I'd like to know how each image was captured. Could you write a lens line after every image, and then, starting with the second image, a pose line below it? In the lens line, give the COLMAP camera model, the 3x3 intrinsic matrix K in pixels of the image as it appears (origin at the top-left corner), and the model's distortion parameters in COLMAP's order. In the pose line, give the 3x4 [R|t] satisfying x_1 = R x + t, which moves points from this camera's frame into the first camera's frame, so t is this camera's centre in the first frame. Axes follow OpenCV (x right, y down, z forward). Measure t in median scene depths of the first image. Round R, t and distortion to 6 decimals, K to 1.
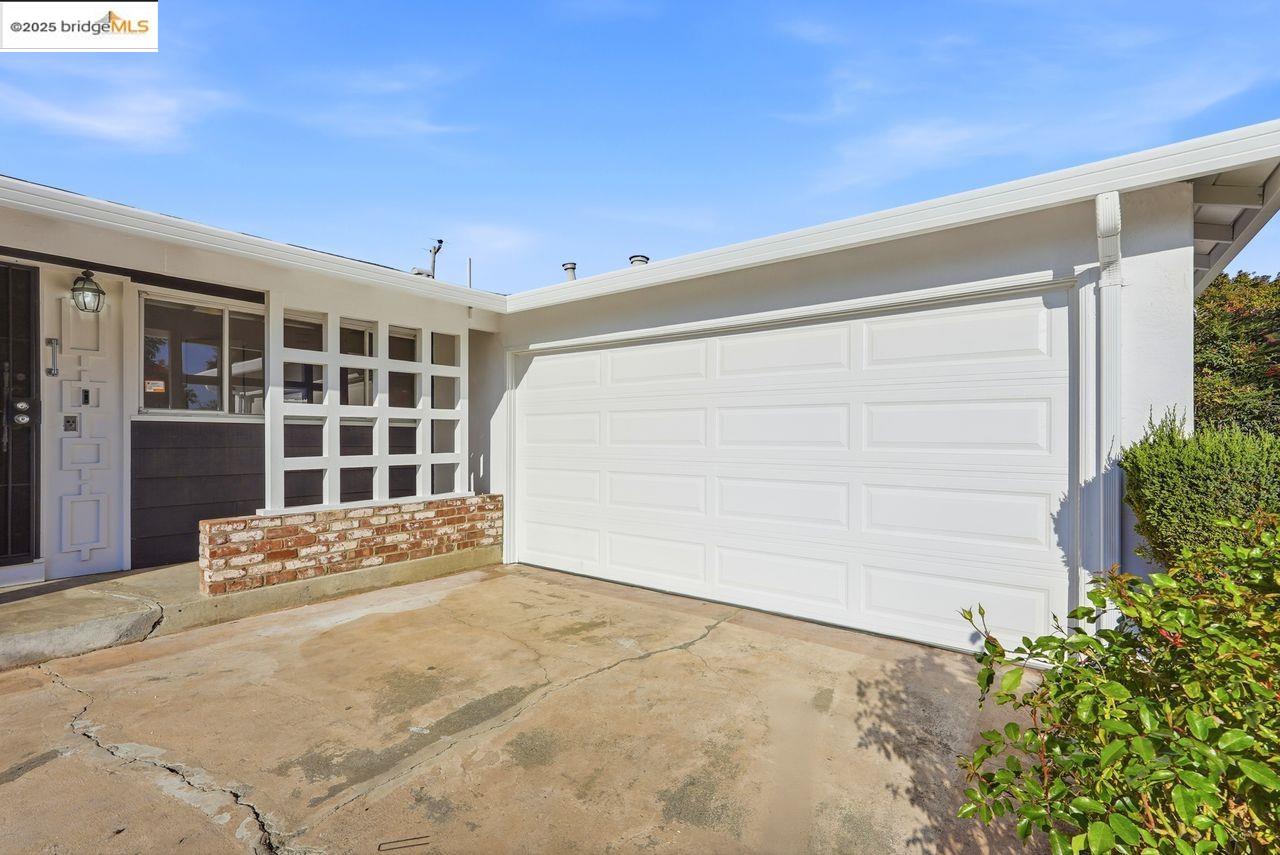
lens RADIAL K [[569.9, 0, 643.2], [0, 569.9, 432.6], [0, 0, 1]] dist [0.003000, 0.001321]
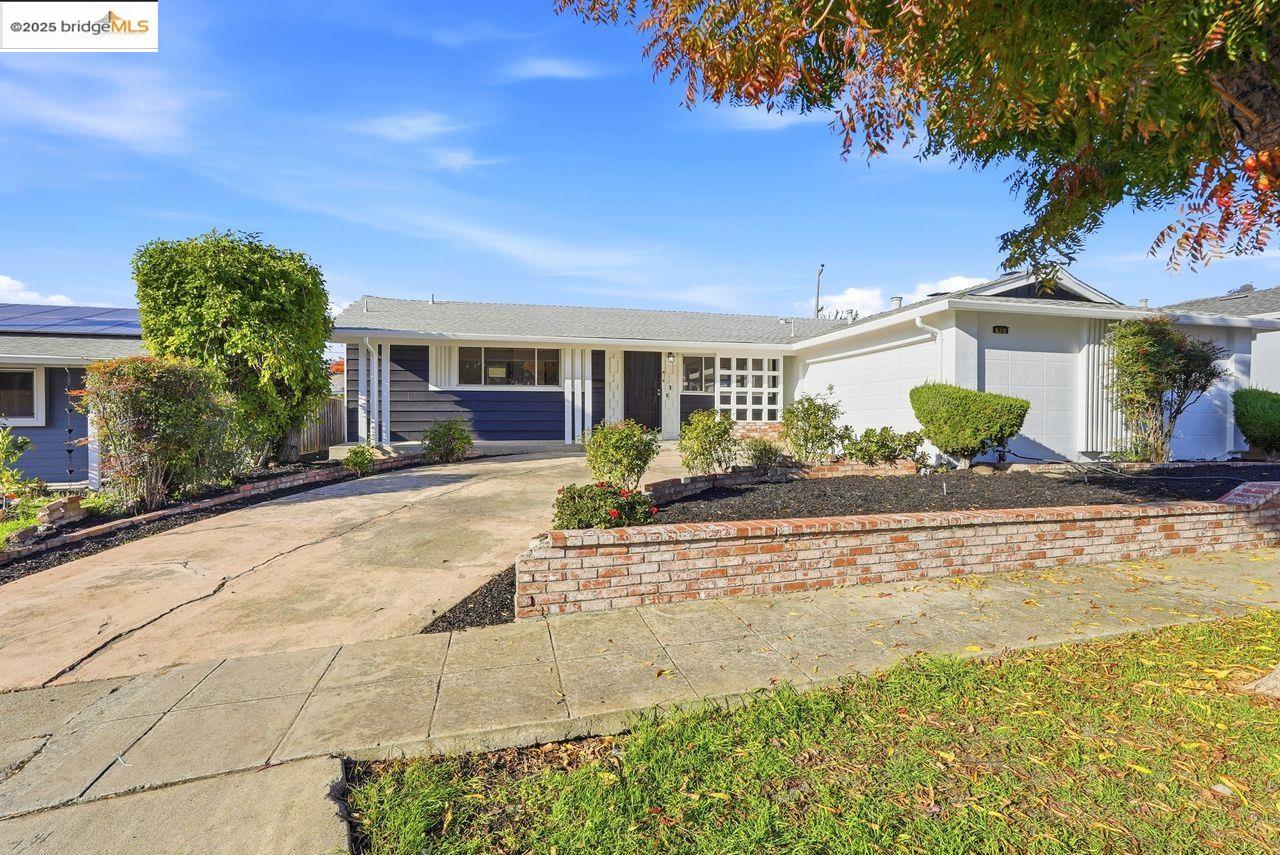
lens RADIAL K [[569.9, 0, 641.2], [0, 569.9, 427.4], [0, 0, 1]] dist [0.003000, 0.001321]
pose [[0.768077, 0.005063, -0.640338, 1.006543], [-0.001345, 0.999979, 0.006294, 0.143785], [0.640356, -0.003973, 0.768068, -1.623904]]
